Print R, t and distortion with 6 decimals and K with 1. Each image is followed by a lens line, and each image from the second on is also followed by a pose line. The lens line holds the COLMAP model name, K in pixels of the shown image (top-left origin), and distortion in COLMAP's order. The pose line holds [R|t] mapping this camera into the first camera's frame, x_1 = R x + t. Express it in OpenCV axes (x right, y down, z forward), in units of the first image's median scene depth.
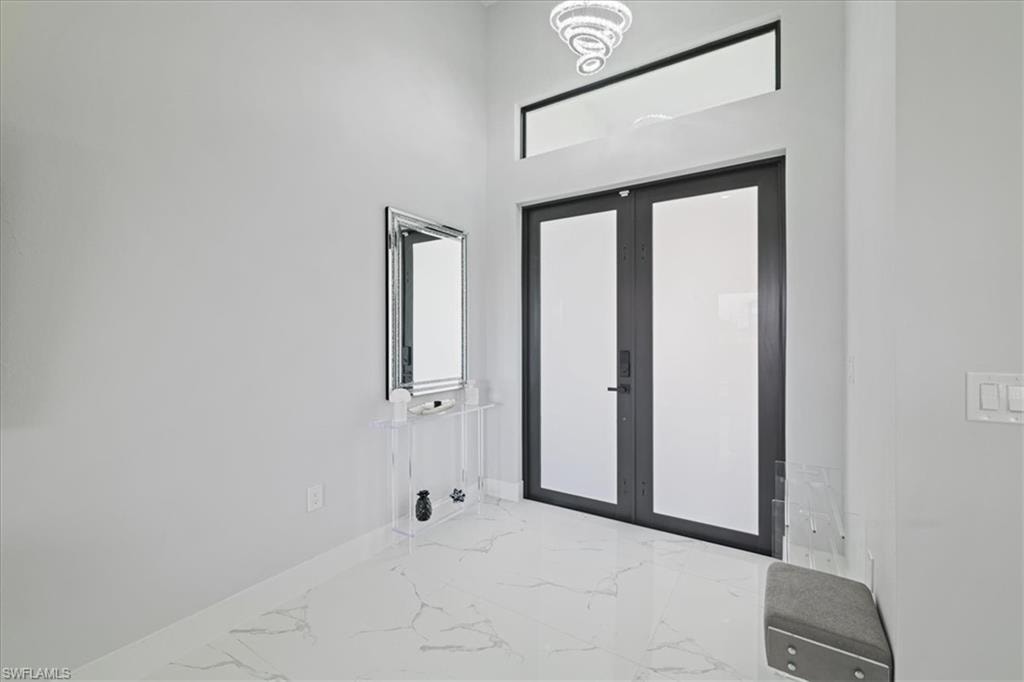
lens RADIAL K [[436.4, 0, 507.7], [0, 436.4, 339.3], [0, 0, 1]] dist [0.001262, -0.000579]
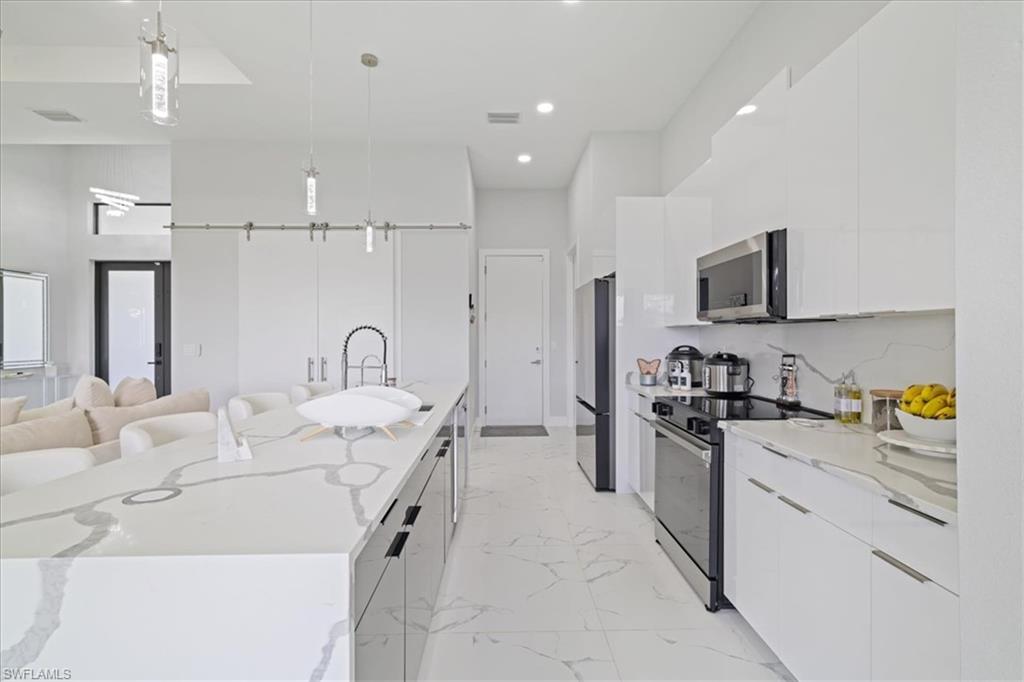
lens RADIAL K [[436.4, 0, 507.2], [0, 436.4, 336.6], [0, 0, 1]] dist [0.001262, -0.000579]
pose [[0.820522, -0.003496, 0.571604, 0.429517], [0.001987, 0.999993, 0.003263, -0.007264], [-0.571611, -0.001542, 0.820523, -1.510117]]
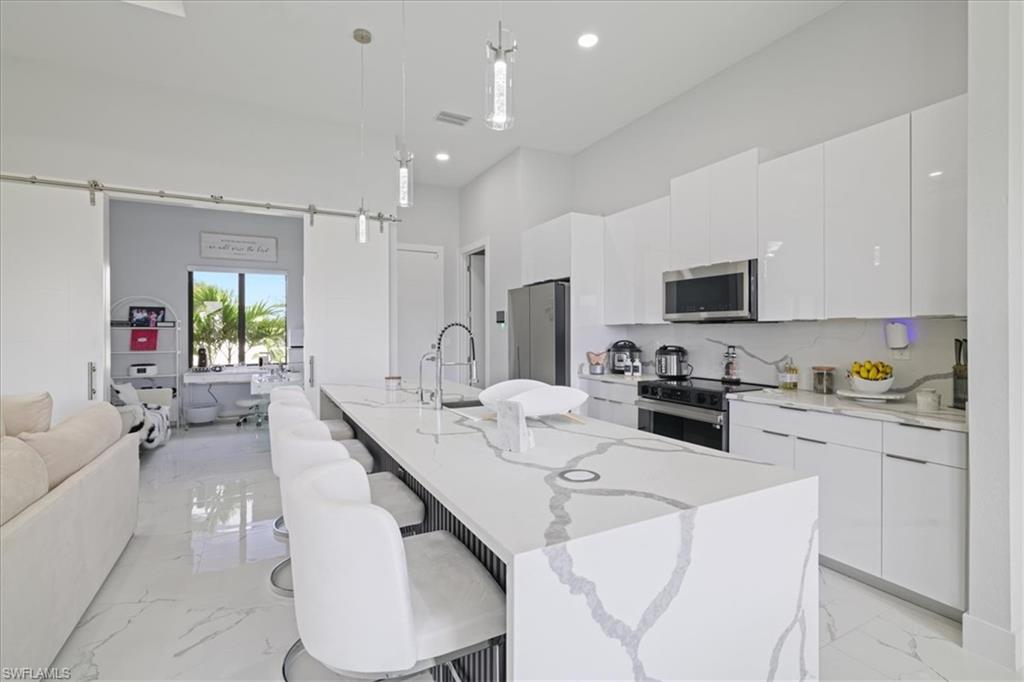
lens RADIAL K [[436.4, 0, 526.0], [0, 436.4, 331.8], [0, 0, 1]] dist [0.001262, -0.000579]
pose [[0.490718, -0.001599, 0.871317, 0.094686], [0.001015, 0.999999, 0.001264, -0.009156], [-0.871318, 0.000264, 0.490719, -1.260645]]
